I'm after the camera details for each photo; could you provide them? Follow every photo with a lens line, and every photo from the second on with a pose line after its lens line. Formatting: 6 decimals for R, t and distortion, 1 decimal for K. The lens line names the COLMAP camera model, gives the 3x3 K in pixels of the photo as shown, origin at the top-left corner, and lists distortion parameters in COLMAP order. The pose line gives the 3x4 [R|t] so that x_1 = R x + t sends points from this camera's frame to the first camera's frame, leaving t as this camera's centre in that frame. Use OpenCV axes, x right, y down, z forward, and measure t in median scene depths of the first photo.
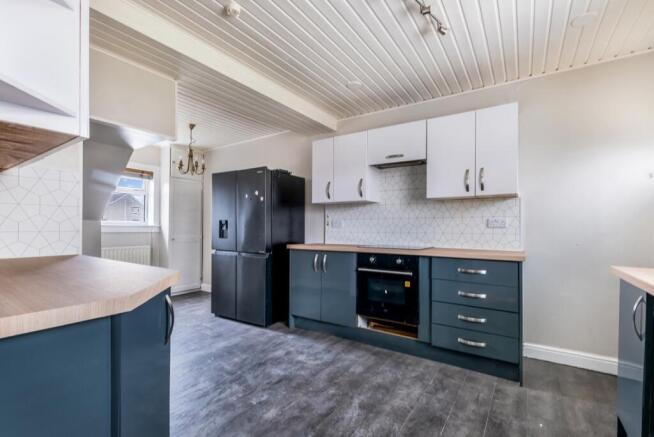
lens RADIAL K [[294.6, 0, 329.6], [0, 294.6, 229.9], [0, 0, 1]] dist [0.001070, -0.003450]
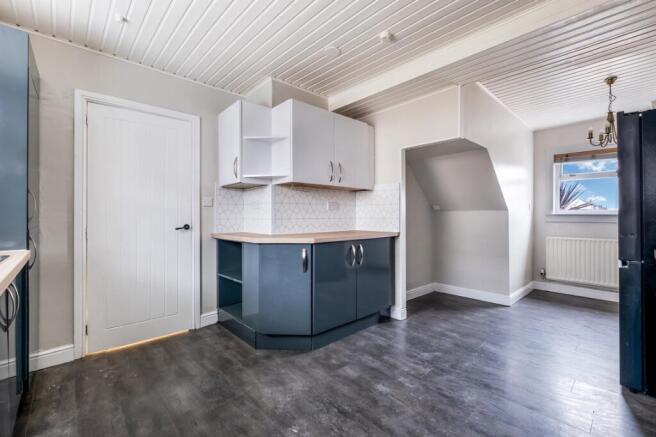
lens RADIAL K [[290.6, 0, 330.8], [0, 290.6, 217.7], [0, 0, 1]] dist [-0.002842, -0.002965]
pose [[-0.238903, -0.002317, -0.971041, 0.541473], [-0.007913, 0.999969, -0.000439, 0.001559], [0.971011, 0.007579, -0.238913, 0.656463]]
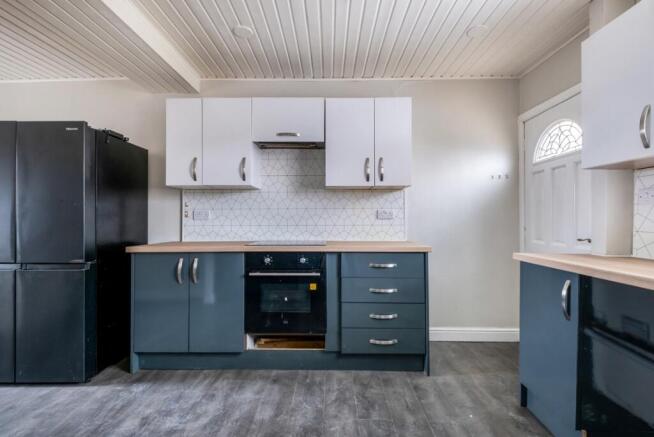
lens RADIAL K [[294.6, 0, 327.8], [0, 294.6, 217.2], [0, 0, 1]] dist [0.001070, -0.003450]
pose [[0.843698, -0.003321, 0.536807, -0.134181], [0.009152, 0.999925, -0.008198, -0.006501], [-0.536740, 0.011829, 0.843665, 0.236144]]
